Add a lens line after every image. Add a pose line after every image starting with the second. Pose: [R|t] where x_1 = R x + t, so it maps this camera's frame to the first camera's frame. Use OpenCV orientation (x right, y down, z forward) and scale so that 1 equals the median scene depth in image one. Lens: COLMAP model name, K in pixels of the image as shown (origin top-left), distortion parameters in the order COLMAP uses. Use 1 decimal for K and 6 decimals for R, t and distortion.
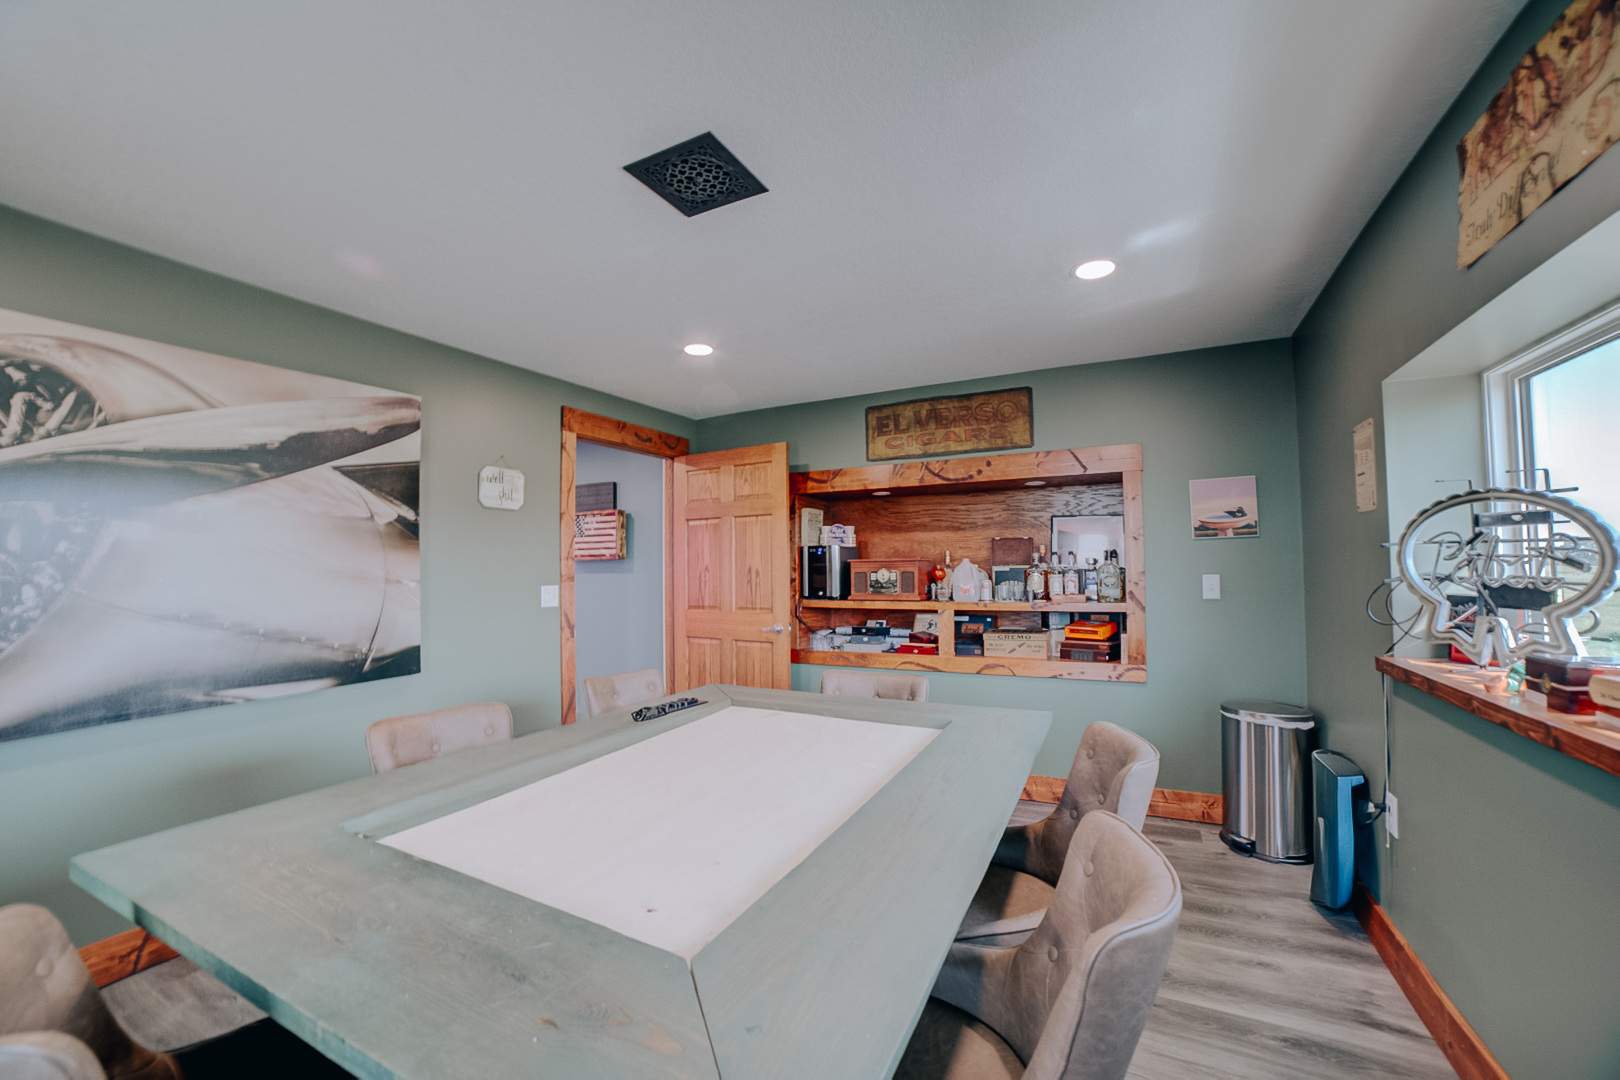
lens RADIAL K [[643.8, 0, 800.6], [0, 643.8, 542.7], [0, 0, 1]] dist [-0.106660, 0.038680]
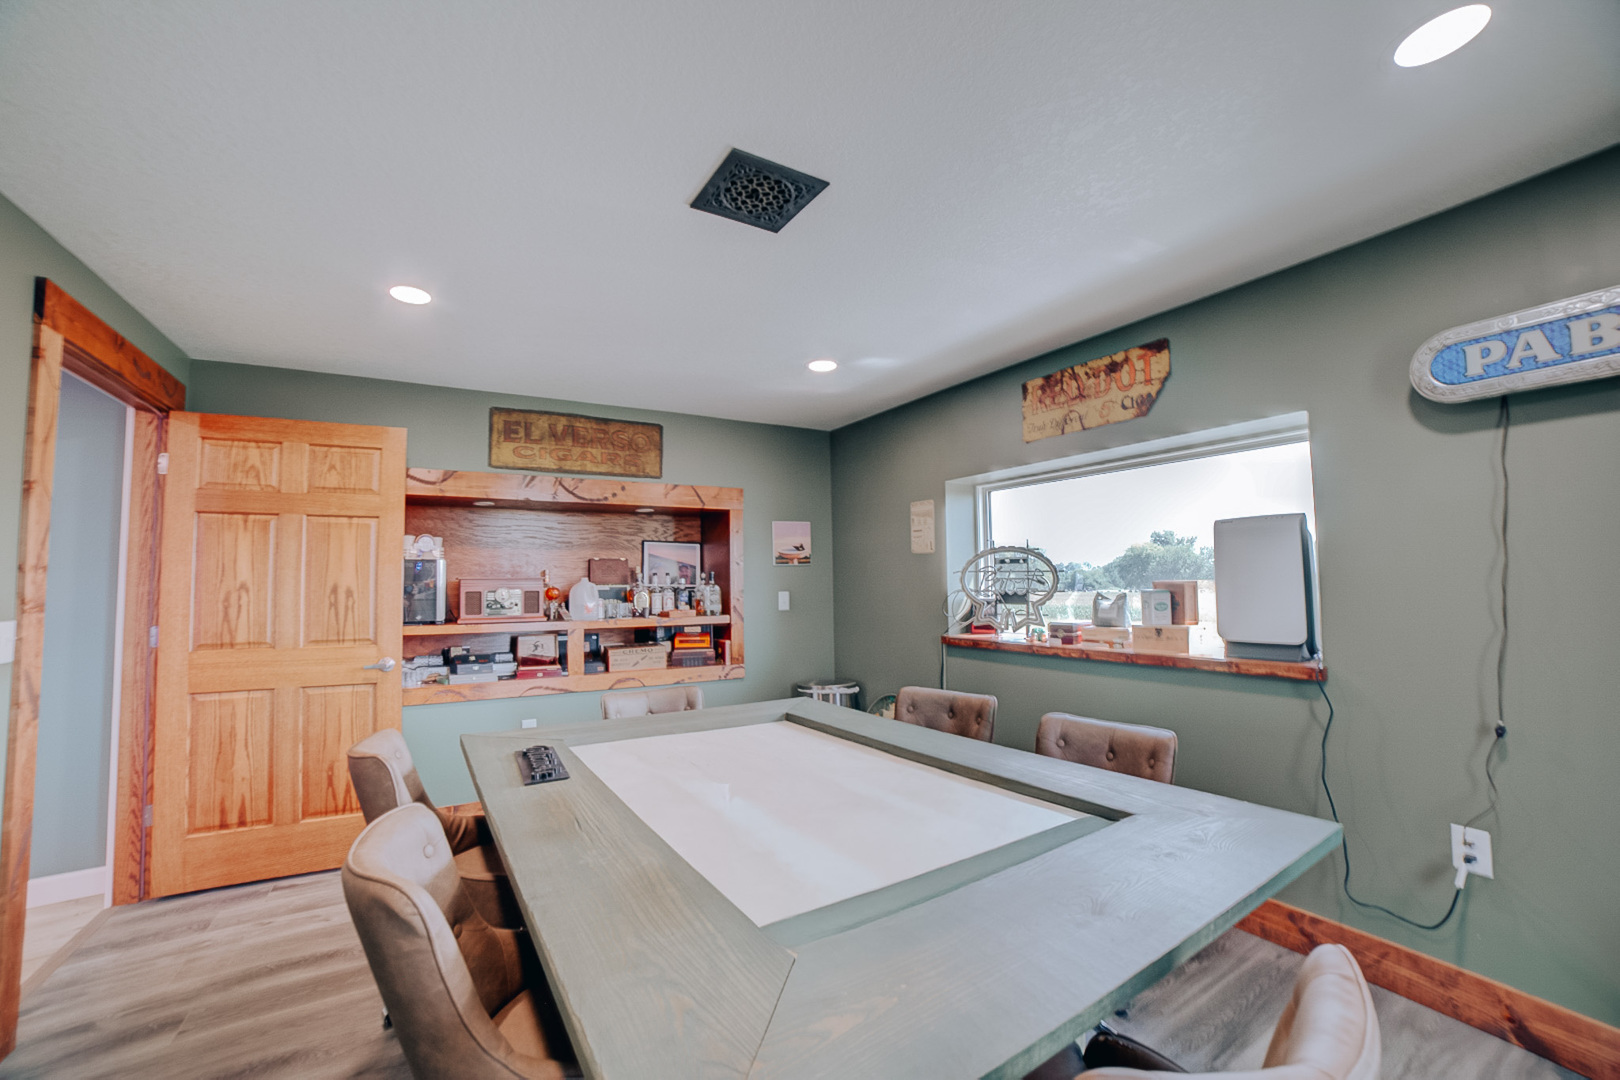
lens RADIAL K [[643.8, 0, 800.6], [0, 643.8, 542.7], [0, 0, 1]] dist [-0.106660, 0.038680]
pose [[0.517380, 0.056910, 0.853861, -0.433928], [-0.026751, 0.998374, -0.050332, 0.011188], [-0.855337, 0.003200, 0.518062, 0.190082]]
